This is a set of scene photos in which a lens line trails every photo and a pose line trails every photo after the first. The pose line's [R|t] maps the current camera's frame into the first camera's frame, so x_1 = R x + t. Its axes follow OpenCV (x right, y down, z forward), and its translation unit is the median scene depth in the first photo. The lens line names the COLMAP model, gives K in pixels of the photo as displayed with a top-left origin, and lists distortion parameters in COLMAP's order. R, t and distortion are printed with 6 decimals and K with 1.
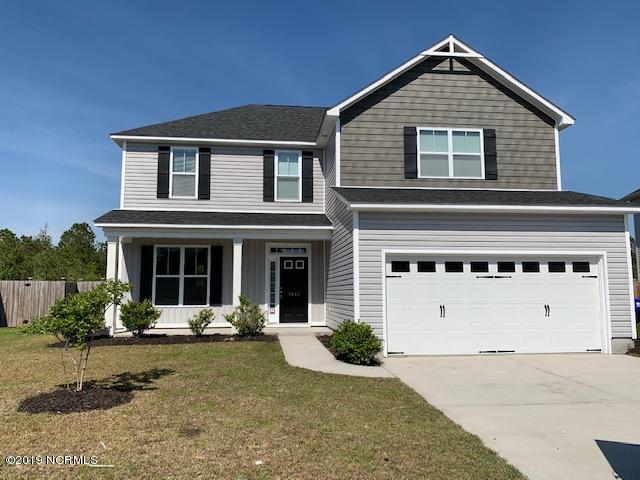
lens RADIAL K [[486.0, 0, 321.1], [0, 486.0, 240.7], [0, 0, 1]] dist [0.033100, 0.000133]
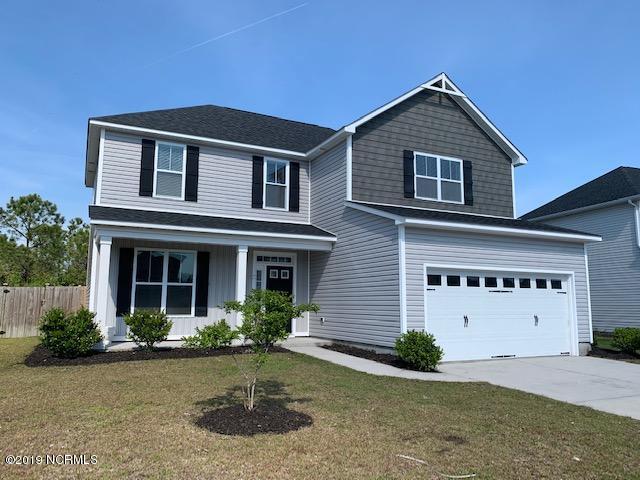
lens RADIAL K [[486.0, 0, 323.6], [0, 486.0, 238.8], [0, 0, 1]] dist [0.033100, 0.000133]
pose [[0.941375, 0.054597, 0.332914, -0.340023], [-0.045728, 0.998361, -0.034425, 0.008157], [-0.334247, 0.017184, 0.942329, 0.045062]]
